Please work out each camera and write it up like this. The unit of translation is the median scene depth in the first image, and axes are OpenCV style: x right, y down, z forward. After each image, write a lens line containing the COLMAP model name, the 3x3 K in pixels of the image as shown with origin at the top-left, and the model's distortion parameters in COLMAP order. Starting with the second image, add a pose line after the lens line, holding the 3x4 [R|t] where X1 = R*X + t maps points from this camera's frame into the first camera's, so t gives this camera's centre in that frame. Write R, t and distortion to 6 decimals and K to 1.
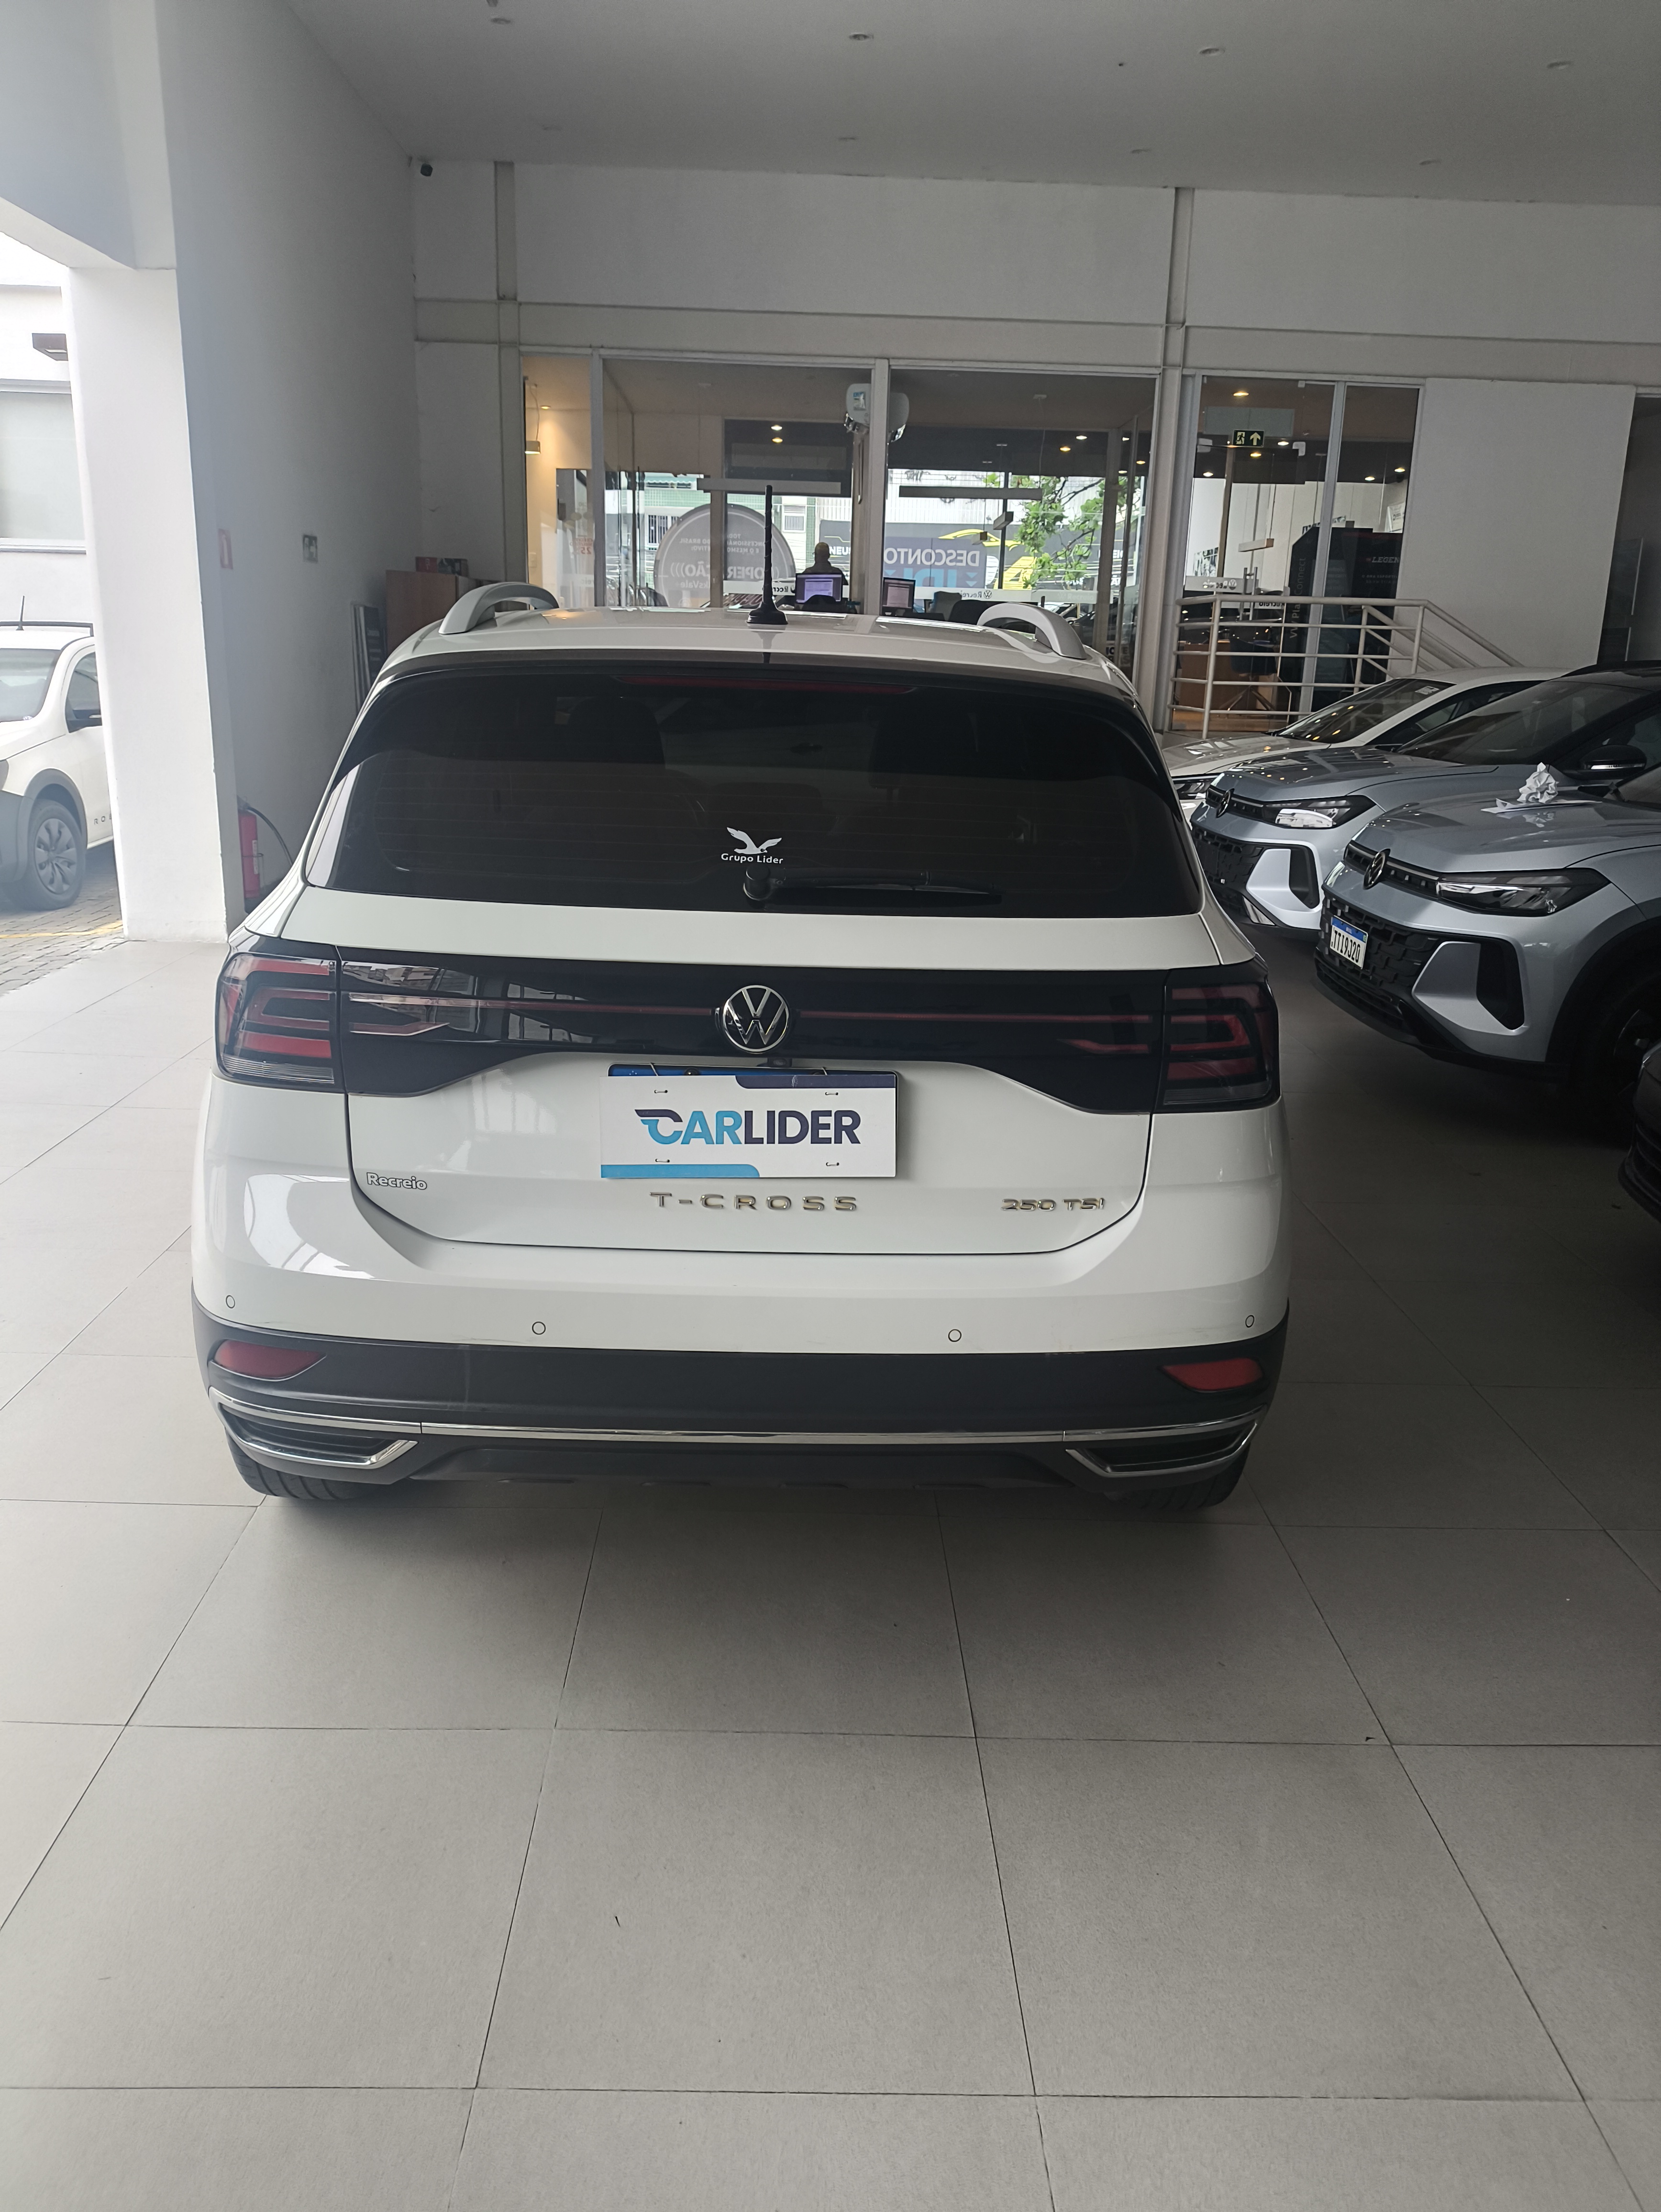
lens RADIAL K [[1652.2, 0, 830.5], [0, 1652.2, 1106.0], [0, 0, 1]] dist [-0.000304, -0.008015]
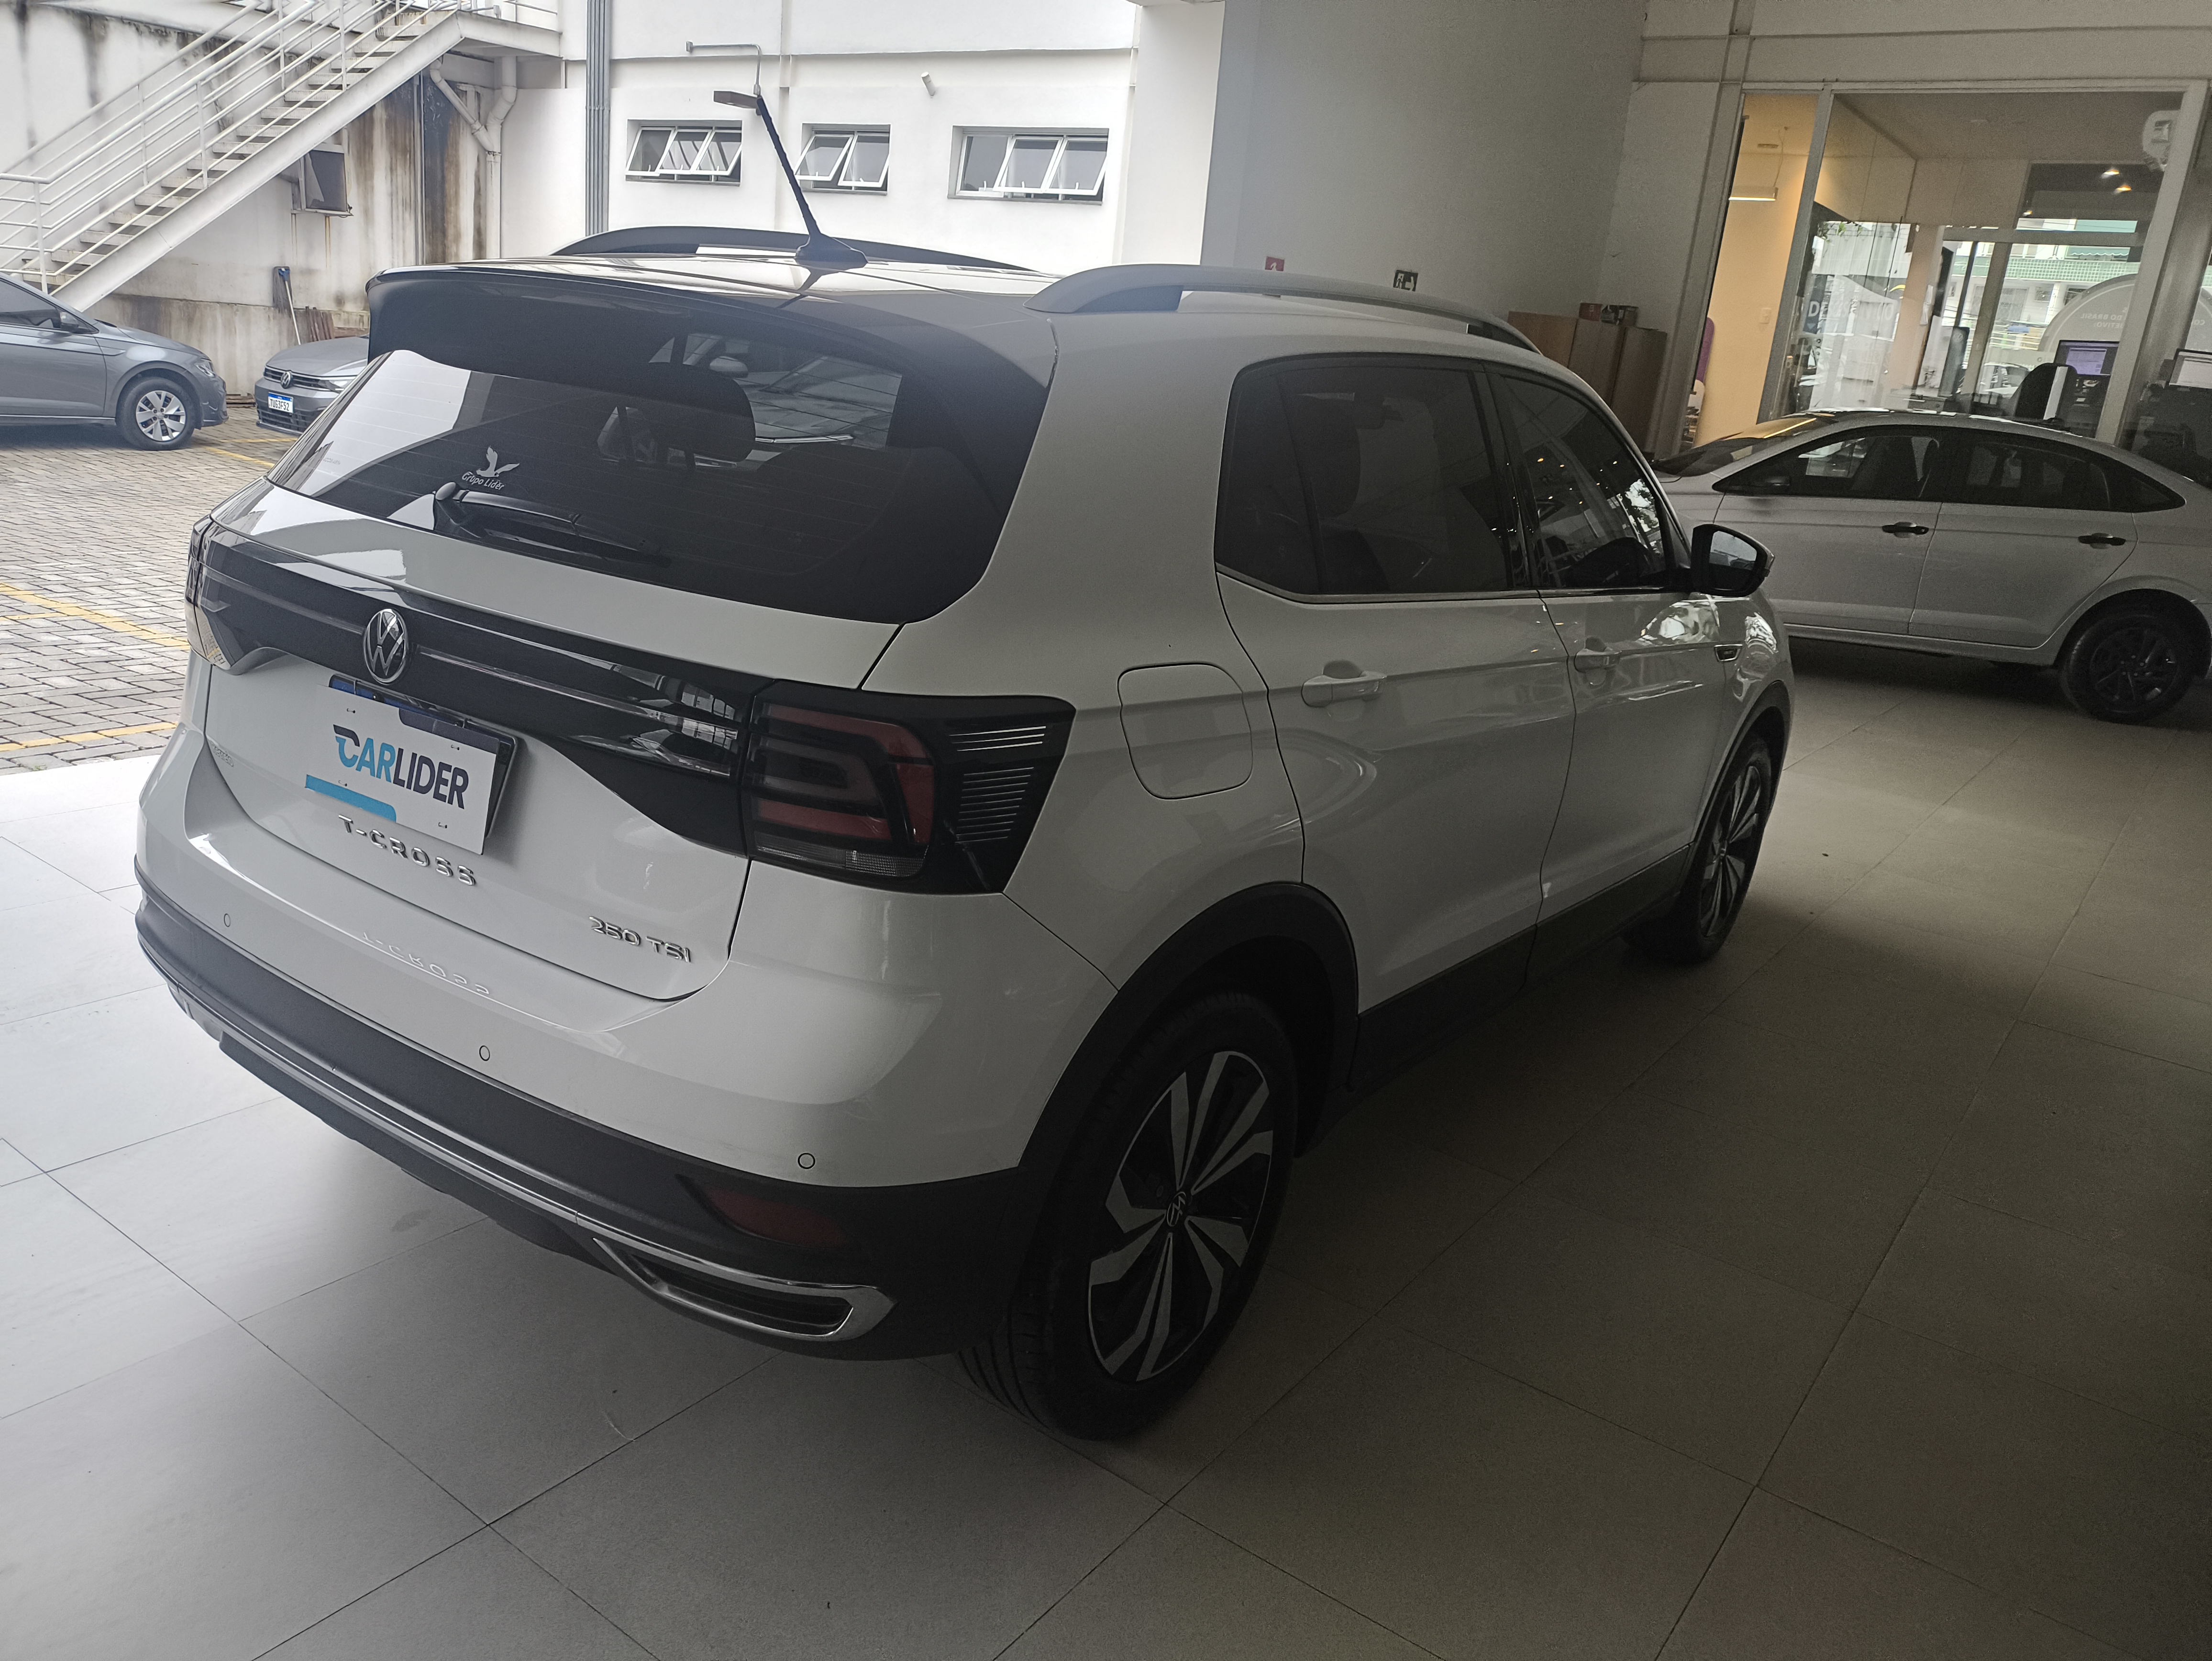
lens RADIAL K [[1606.4, 0, 1106.0], [0, 1606.4, 830.5], [0, 0, 1]] dist [0.005821, 0.001247]
pose [[0.798409, 0.219358, -0.560737, 0.762244], [-0.228836, 0.971944, 0.054391, -0.089701], [0.556936, 0.084890, 0.826206, 0.476665]]
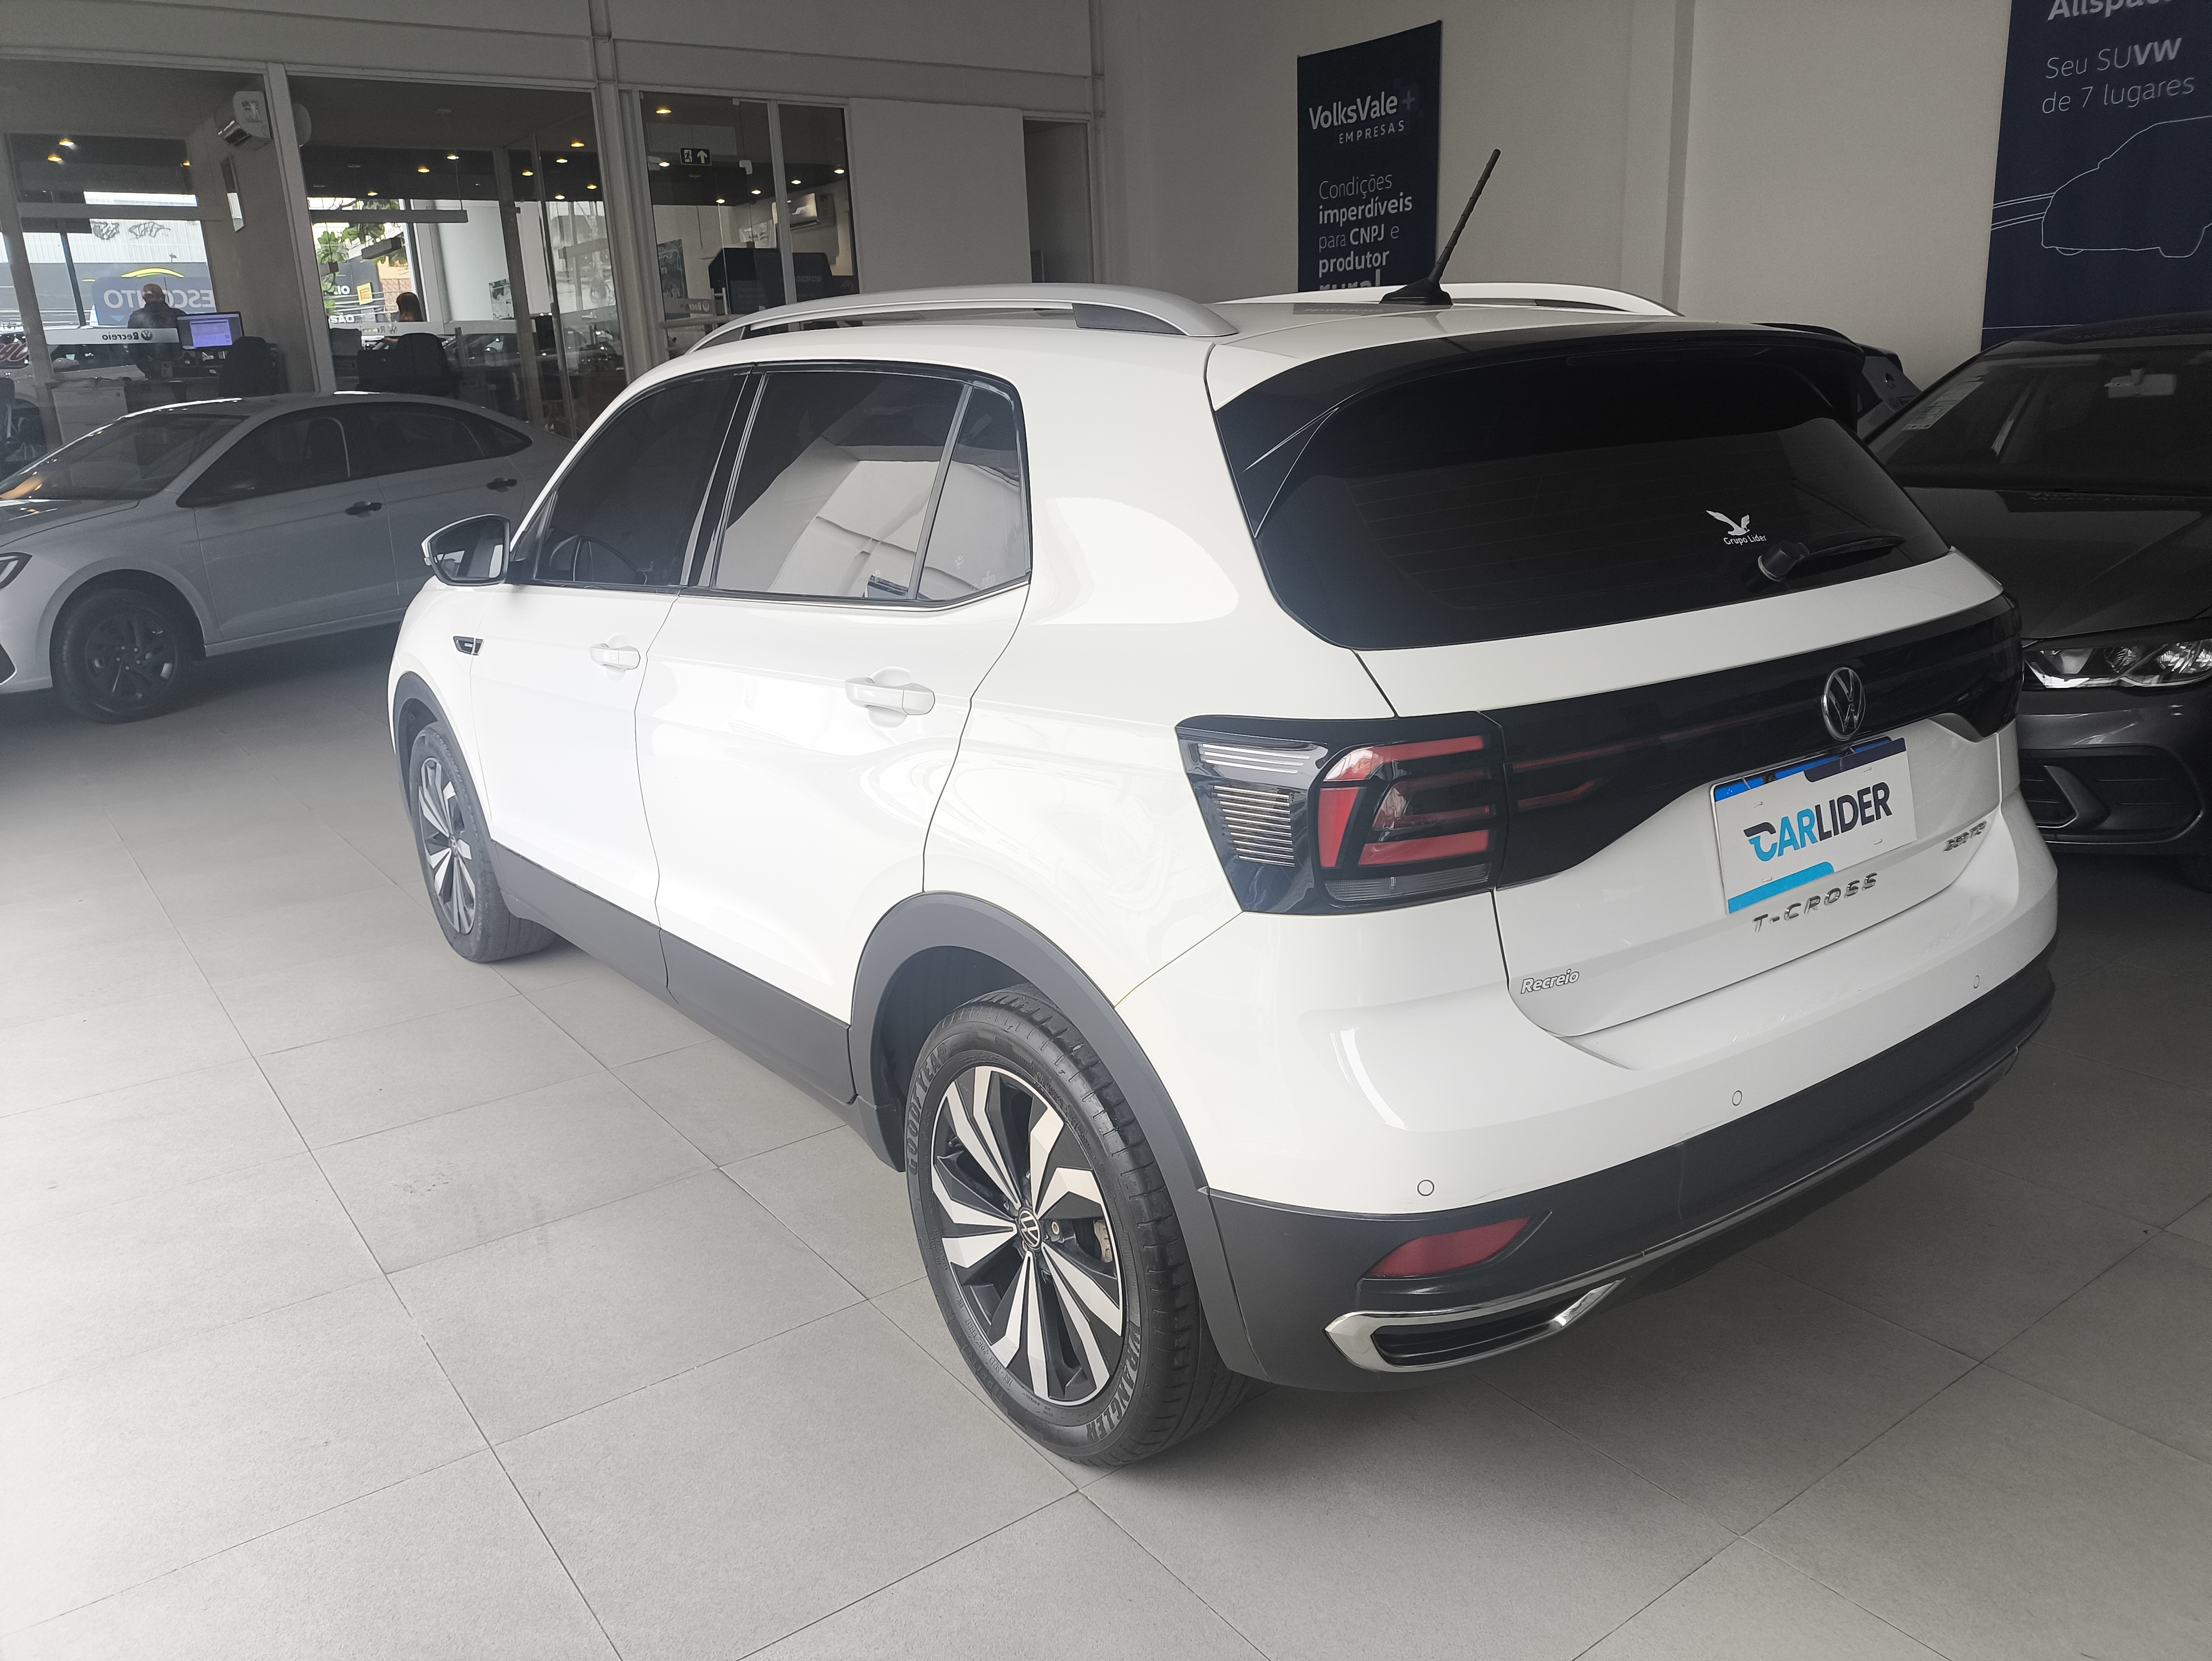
lens RADIAL K [[1618.1, 0, 1106.0], [0, 1618.1, 830.5], [0, 0, 1]] dist [0.013307, -0.009785]
pose [[0.825170, -0.216226, 0.521863, -0.847706], [0.214827, 0.974546, 0.064104, -0.126068], [-0.522440, 0.059213, 0.850617, 0.426103]]
